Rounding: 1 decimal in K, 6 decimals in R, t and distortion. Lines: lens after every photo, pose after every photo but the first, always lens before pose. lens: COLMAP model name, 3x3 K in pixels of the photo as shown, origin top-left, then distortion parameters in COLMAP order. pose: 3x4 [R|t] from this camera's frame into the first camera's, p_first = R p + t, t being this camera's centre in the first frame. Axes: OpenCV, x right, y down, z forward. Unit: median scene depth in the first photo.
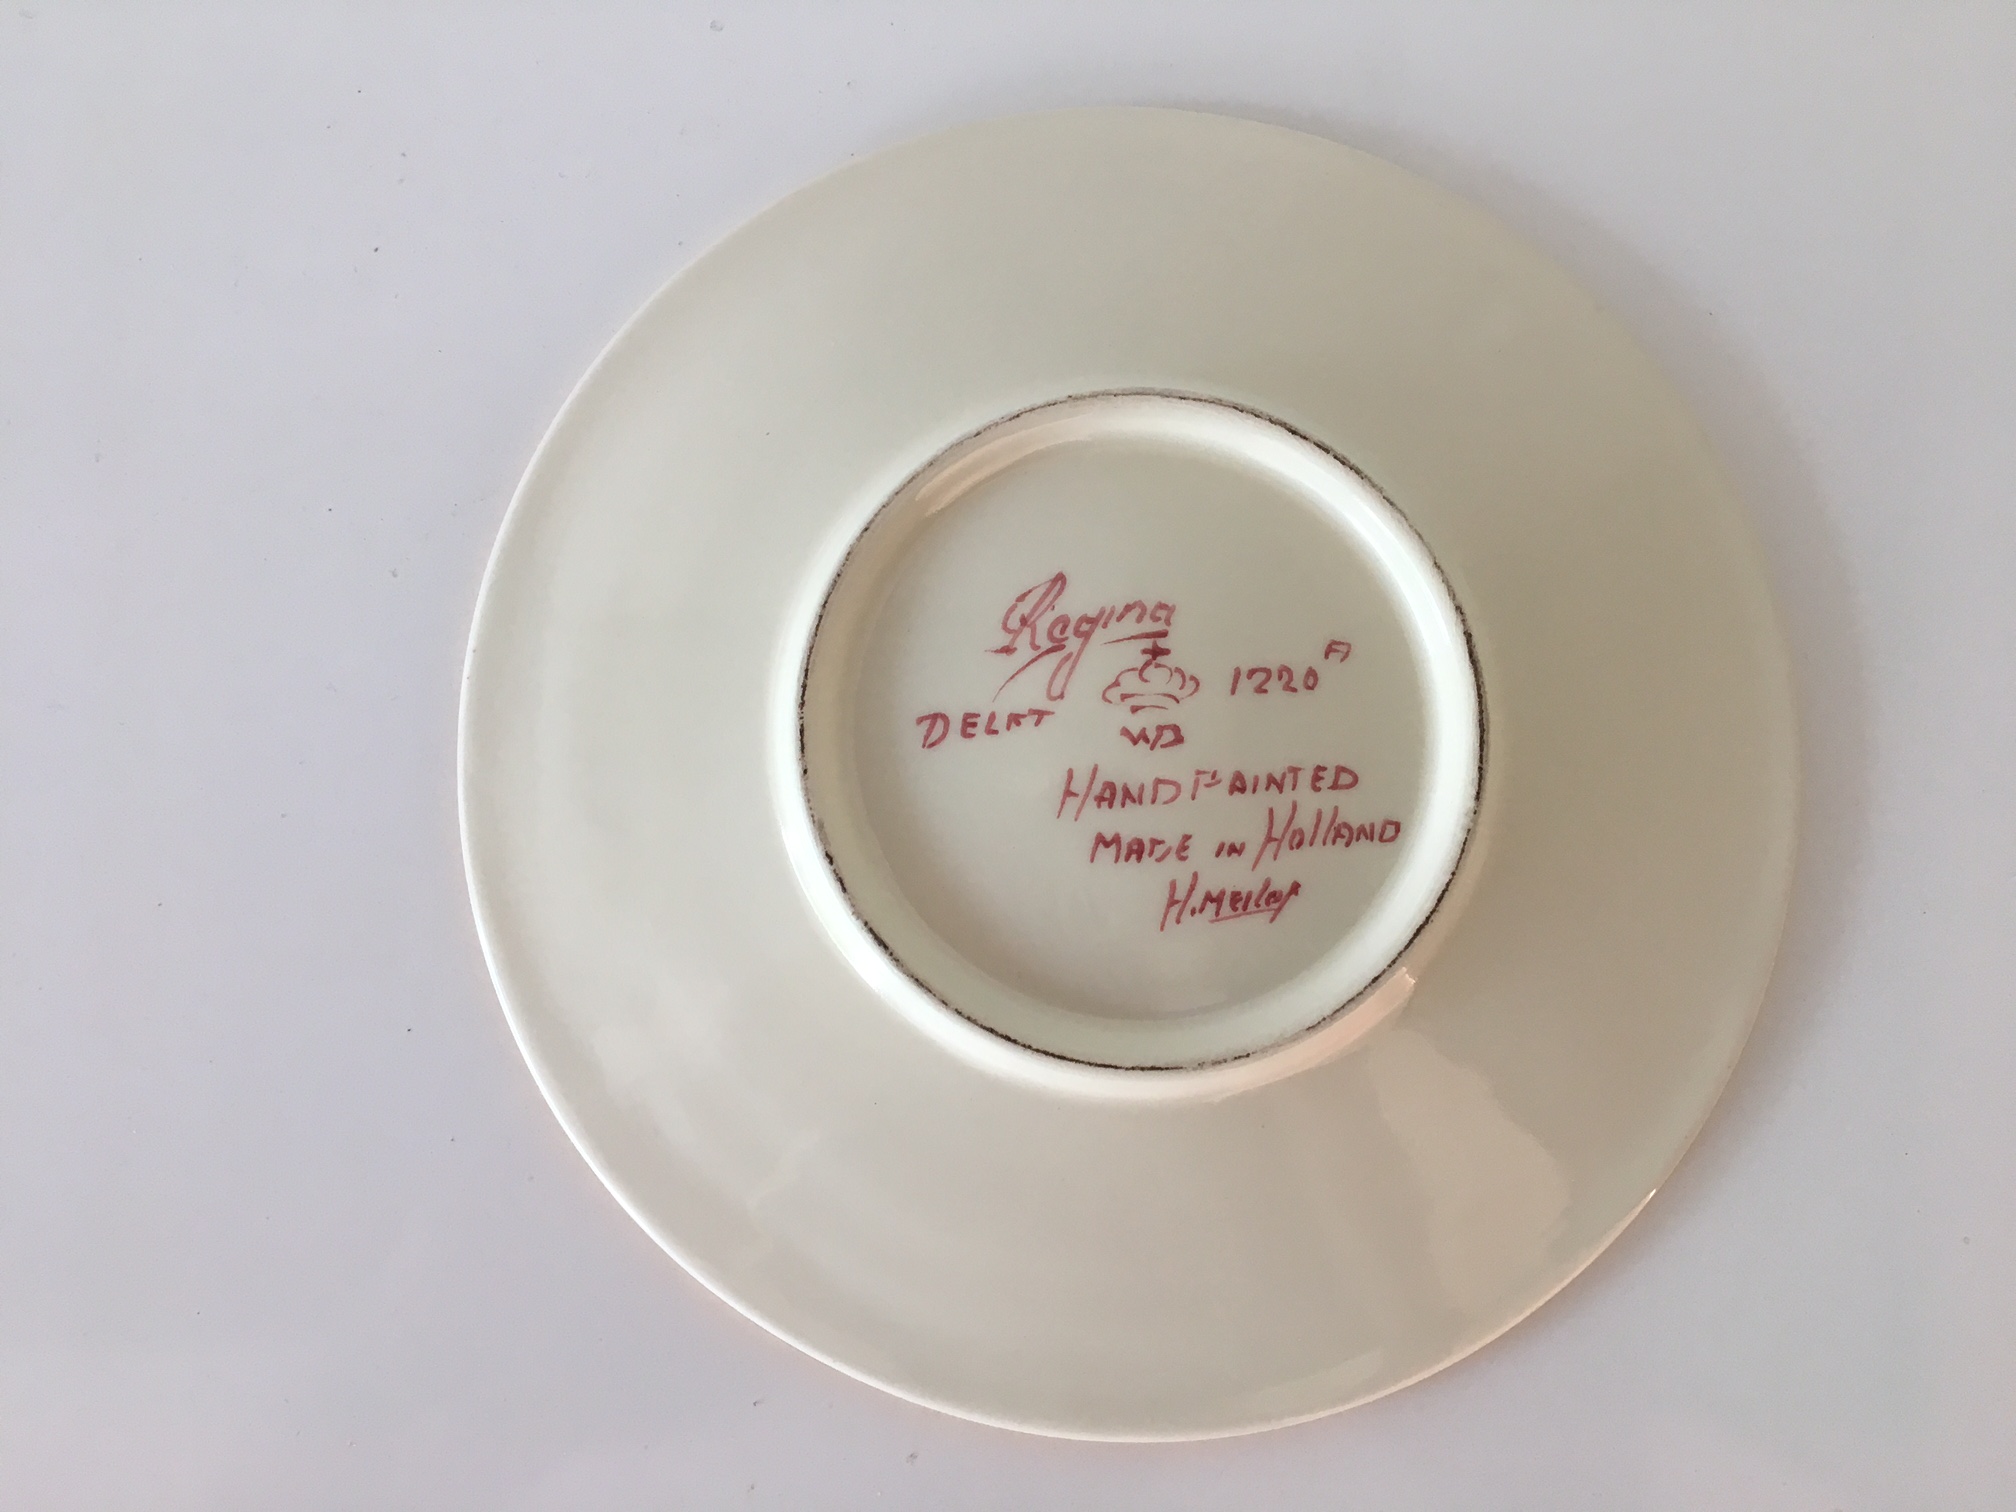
lens RADIAL K [[1744.5, 0, 999.8], [0, 1744.5, 747.0], [0, 0, 1]] dist [0.107707, -0.246650]
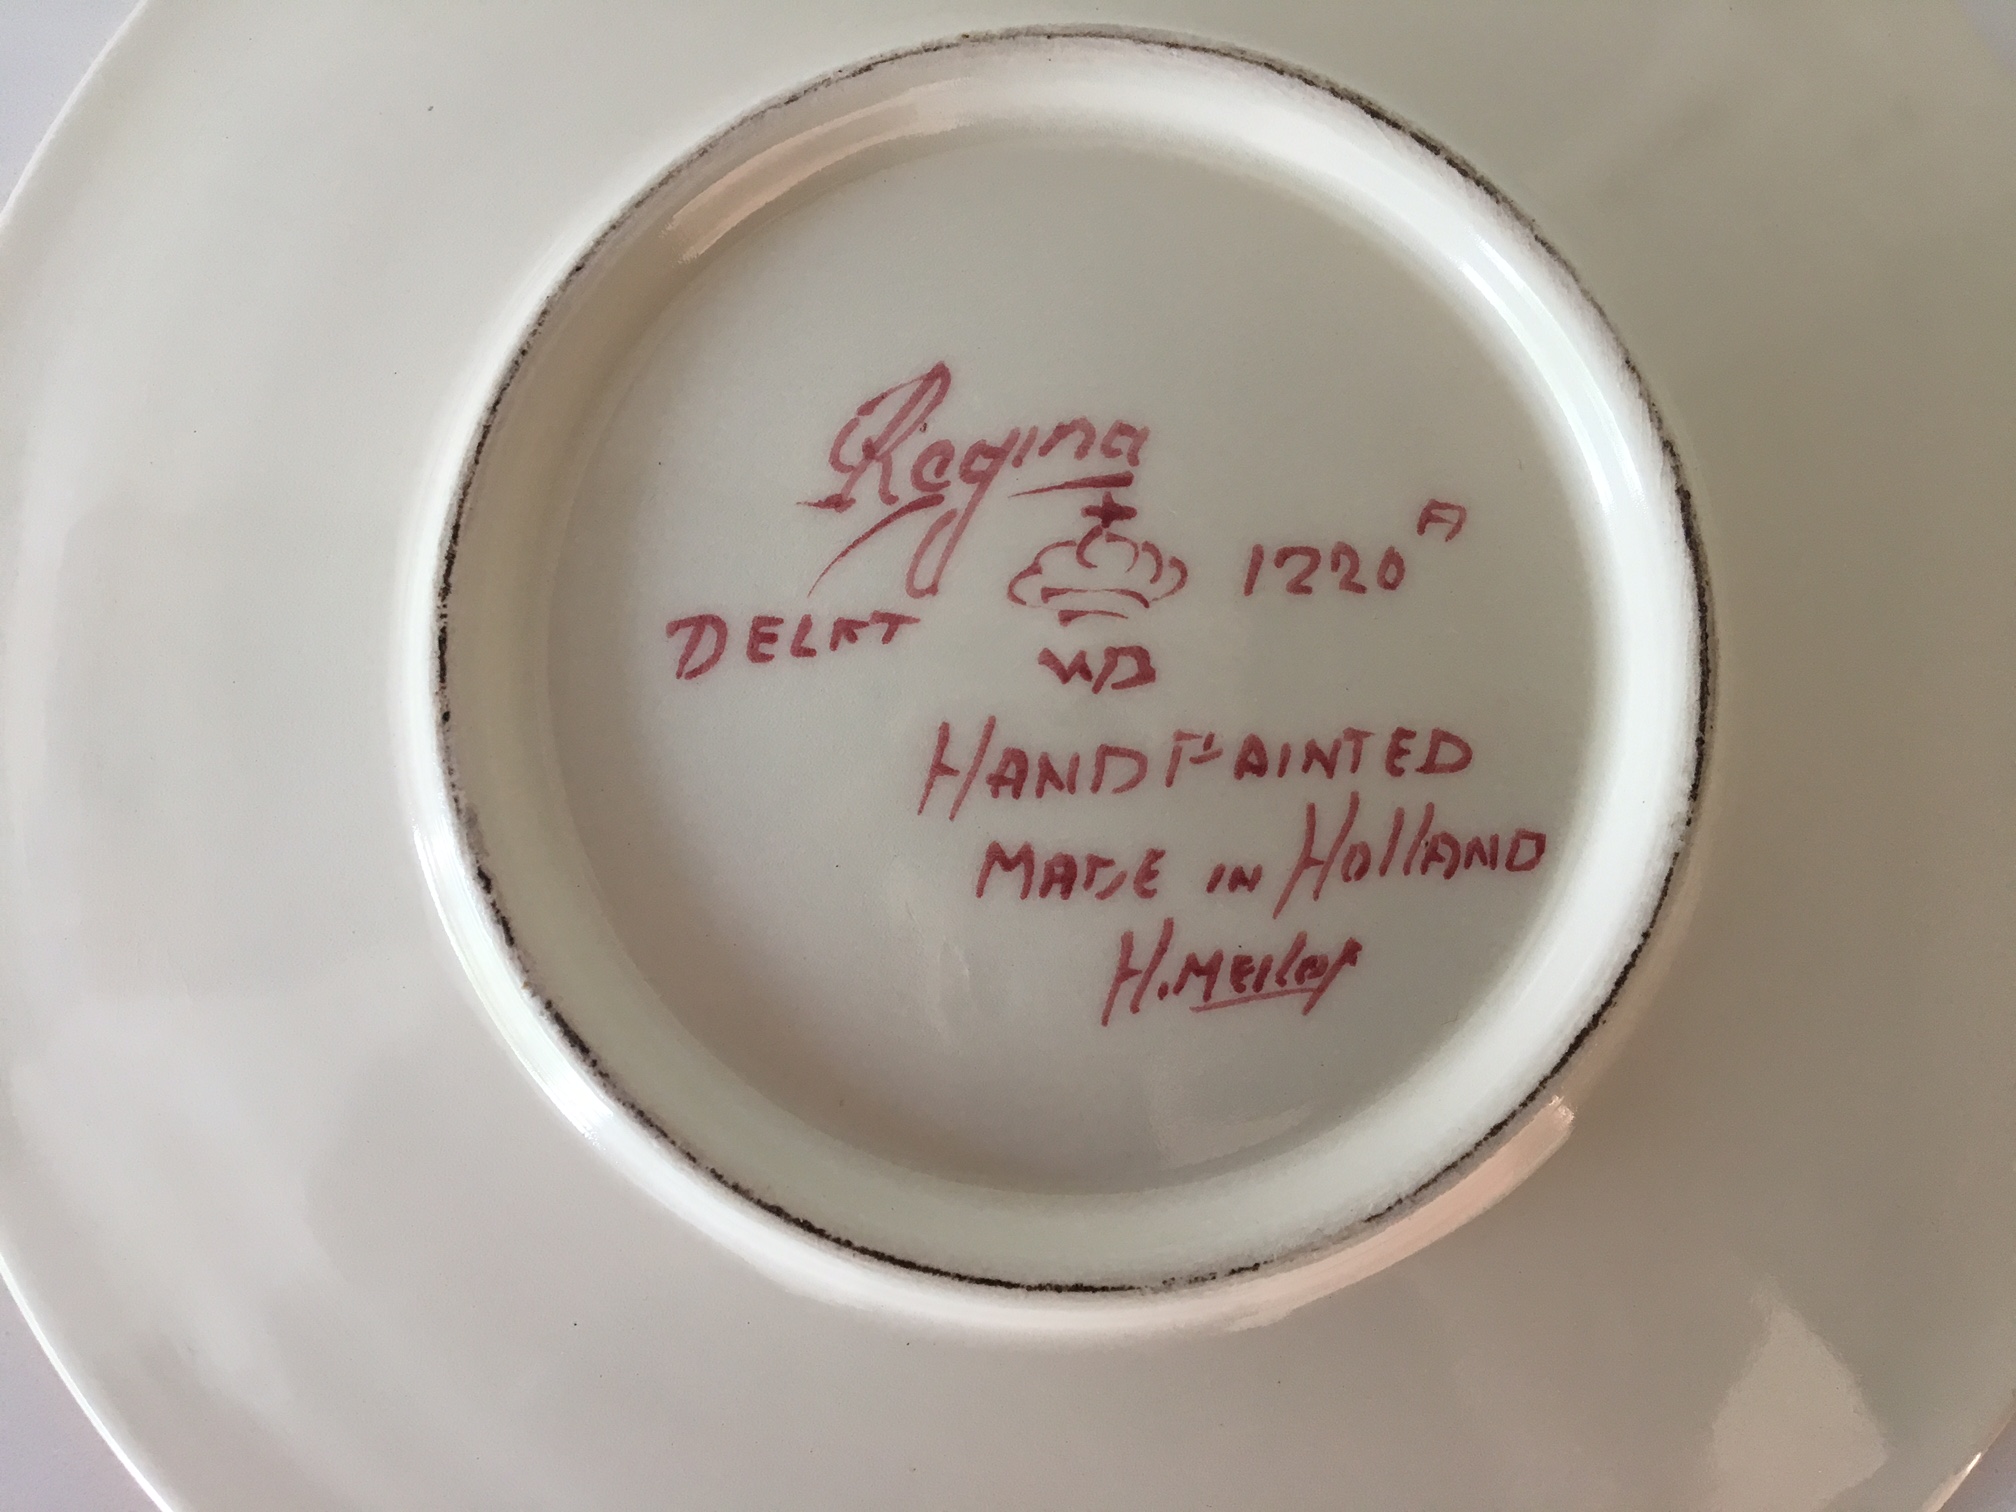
lens RADIAL K [[1744.5, 0, 999.8], [0, 1744.5, 747.0], [0, 0, 1]] dist [0.107707, -0.246650]
pose [[0.999685, 0.024970, -0.002684, 0.058741], [-0.024842, 0.998887, 0.040103, -0.002454], [0.003683, -0.040024, 0.999192, 0.453776]]
